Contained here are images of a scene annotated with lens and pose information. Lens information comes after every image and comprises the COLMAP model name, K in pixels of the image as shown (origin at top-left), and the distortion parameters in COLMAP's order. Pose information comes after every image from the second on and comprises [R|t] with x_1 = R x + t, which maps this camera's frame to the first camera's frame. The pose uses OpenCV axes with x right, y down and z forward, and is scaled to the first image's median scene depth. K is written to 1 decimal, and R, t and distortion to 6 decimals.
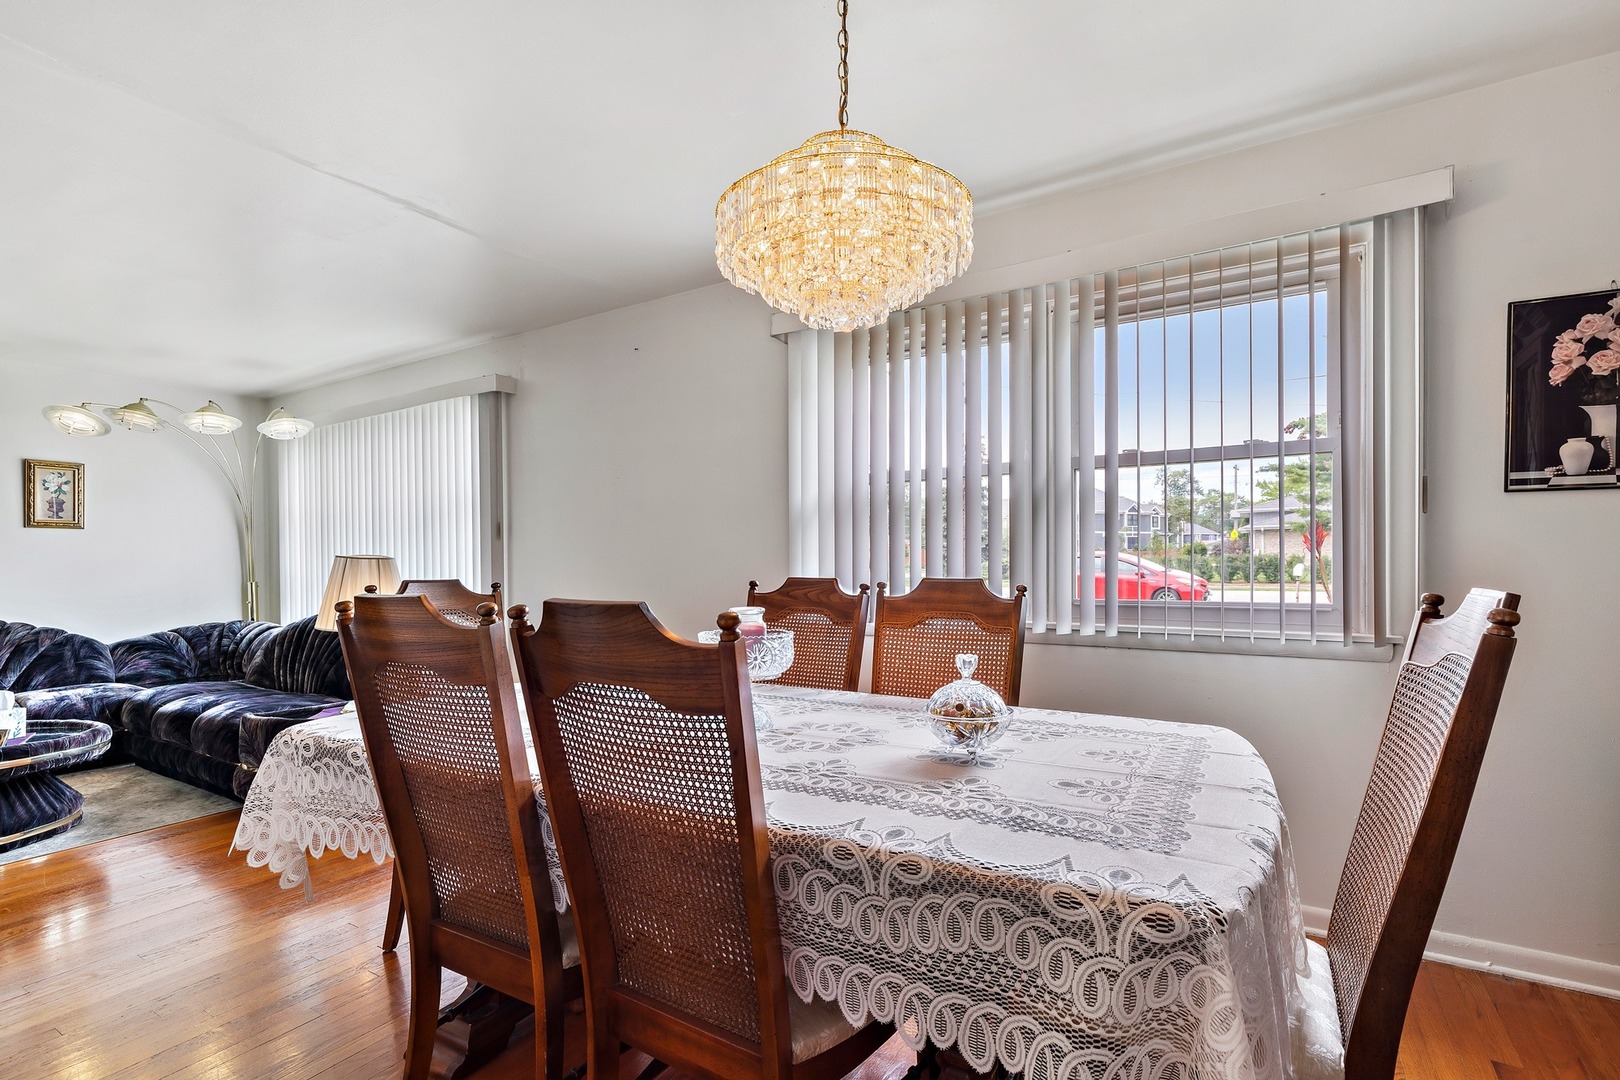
lens RADIAL K [[734.8, 0, 802.6], [0, 734.8, 568.1], [0, 0, 1]] dist [0.004935, 0.000203]
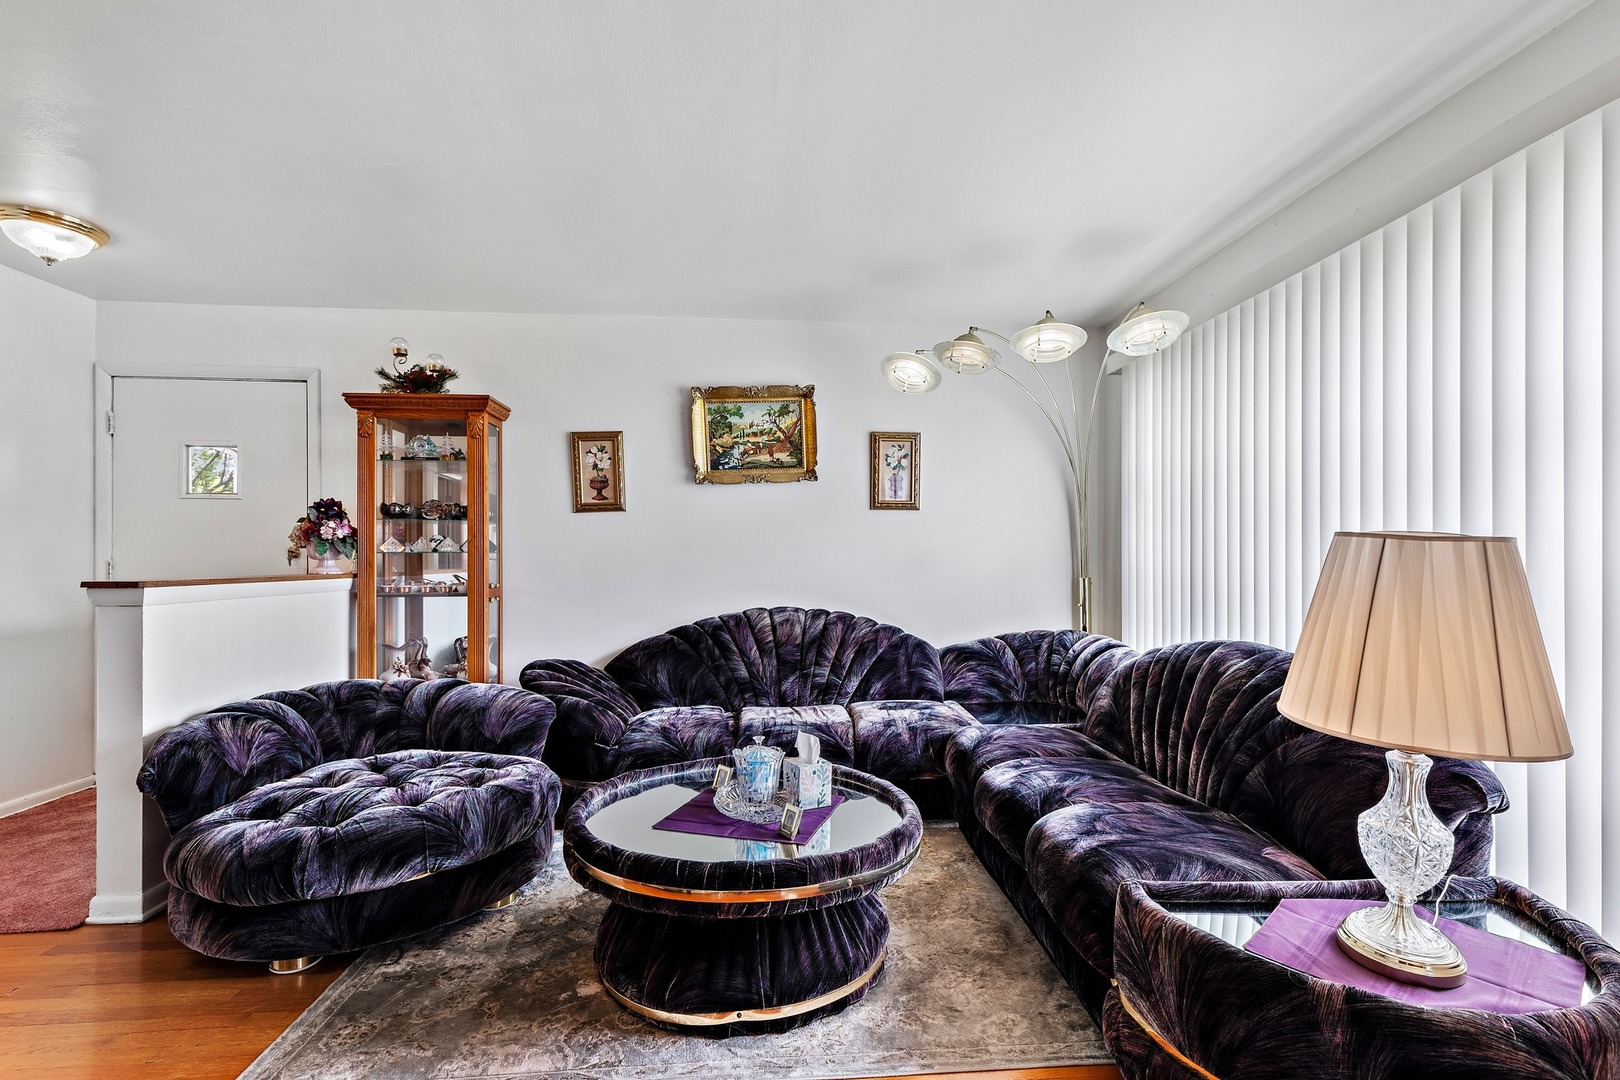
lens RADIAL K [[734.8, 0, 809.7], [0, 734.8, 548.8], [0, 0, 1]] dist [0.004935, 0.000203]
pose [[0.576339, 0.003428, -0.817204, -0.366346], [-0.013529, 0.999894, -0.005347, -0.002303], [0.817099, 0.014138, 0.576324, 0.422971]]
